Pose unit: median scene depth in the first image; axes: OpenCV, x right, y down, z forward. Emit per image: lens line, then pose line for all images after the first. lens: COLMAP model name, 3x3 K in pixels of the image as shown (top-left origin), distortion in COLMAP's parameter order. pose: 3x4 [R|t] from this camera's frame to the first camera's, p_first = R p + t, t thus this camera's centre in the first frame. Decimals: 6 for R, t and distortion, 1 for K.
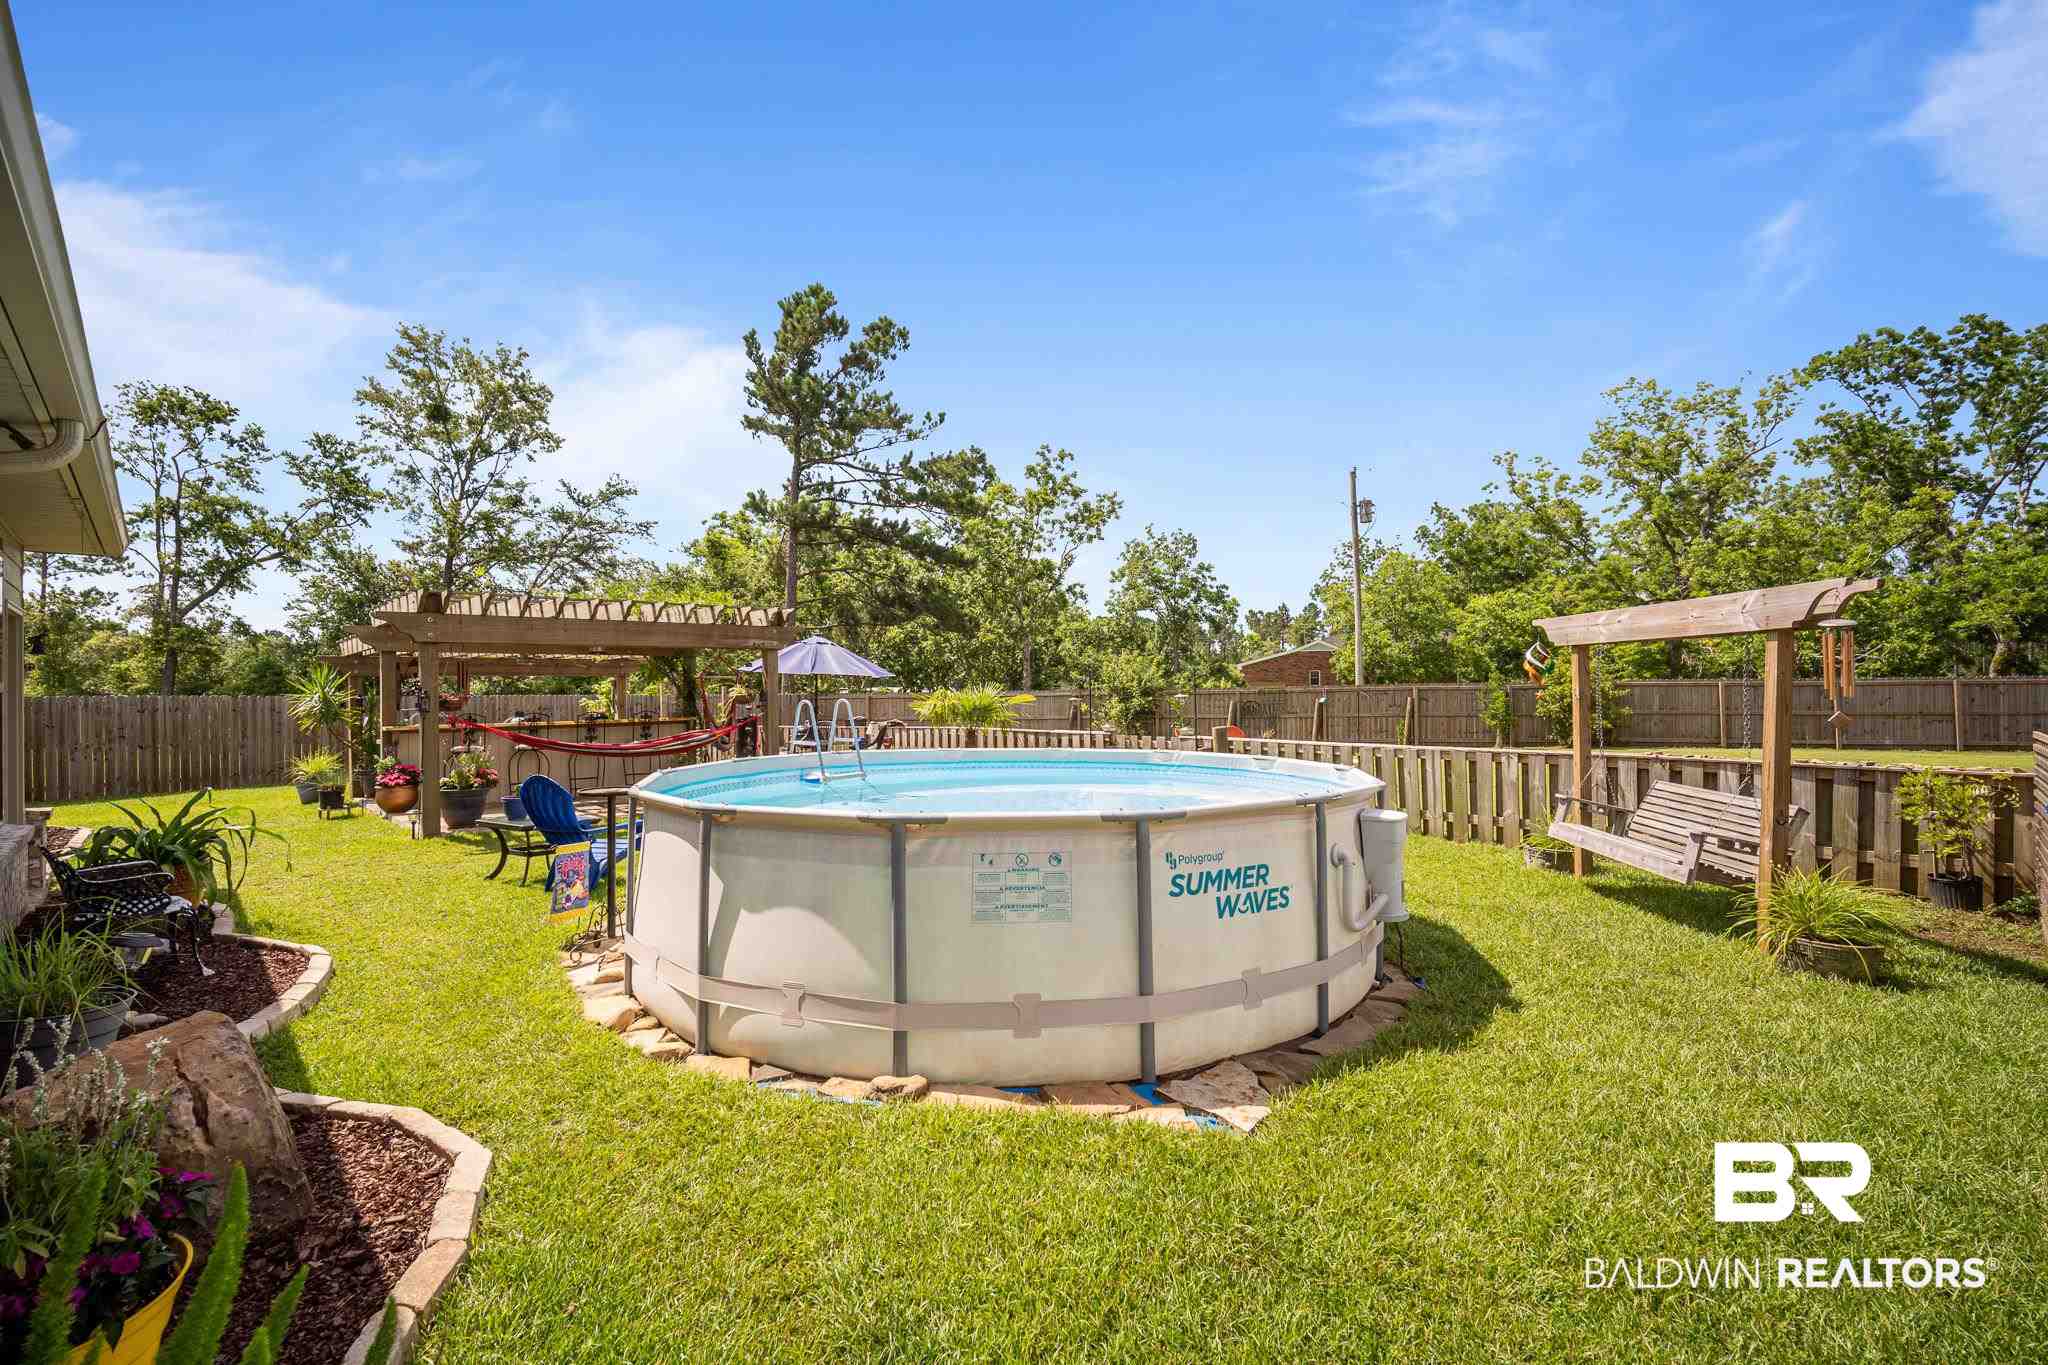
lens RADIAL K [[903.6, 0, 1031.3], [0, 903.6, 687.3], [0, 0, 1]] dist [-0.009040, 0.000222]
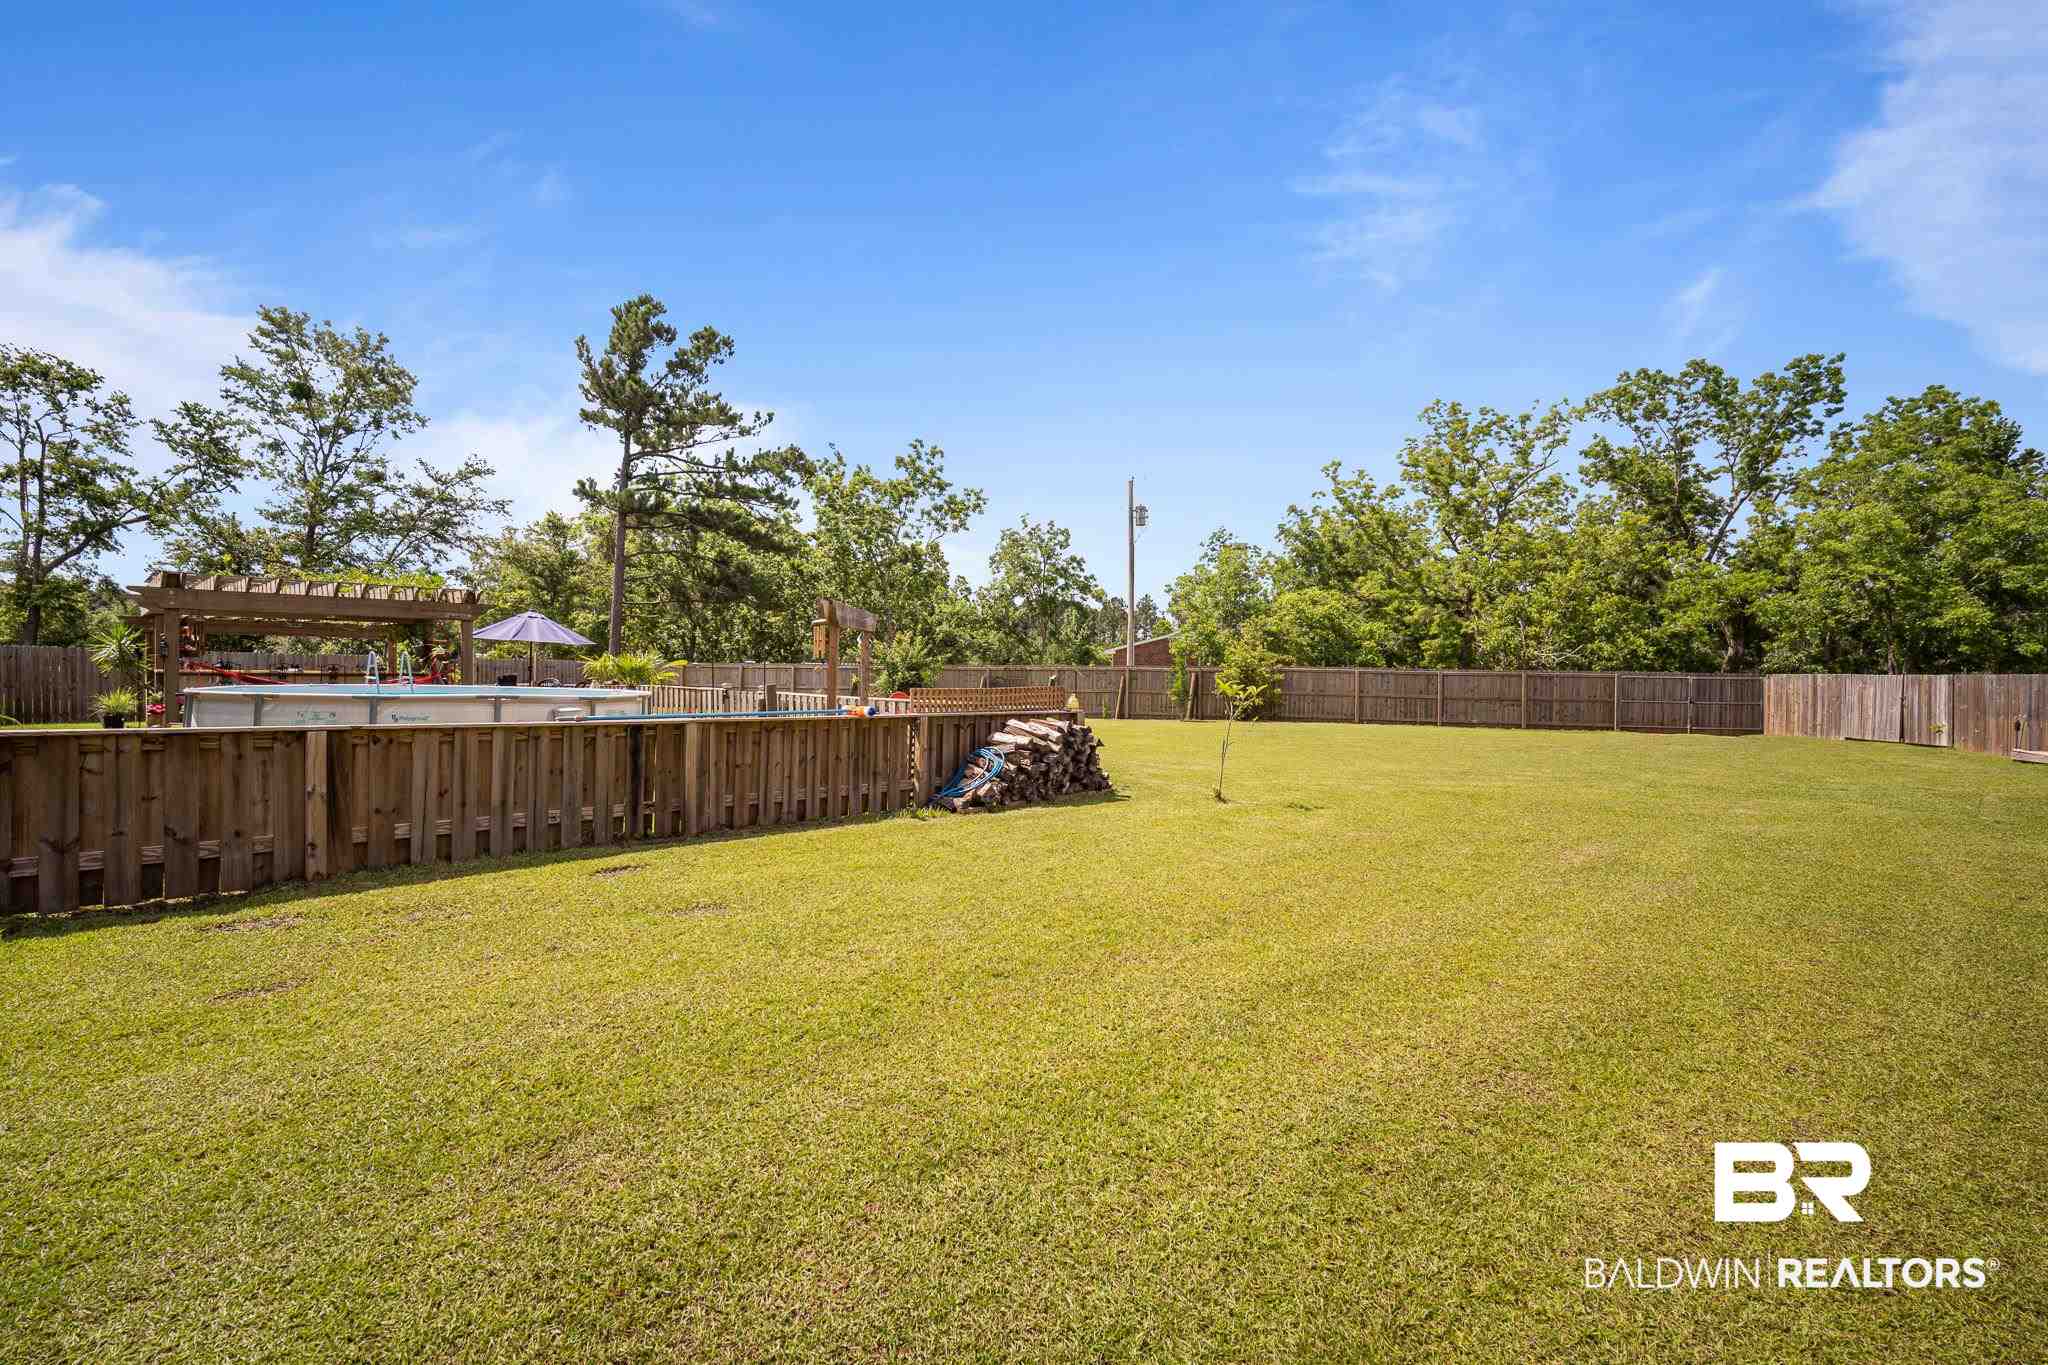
lens RADIAL K [[891.0, 0, 1021.4], [0, 891.0, 682.5], [0, 0, 1]] dist [-0.009882, 0.001698]
pose [[0.997641, 0.025253, 0.063827, 0.126905], [-0.026204, 0.999557, 0.014112, 0.003268], [-0.063442, -0.015751, 0.997861, -0.100707]]
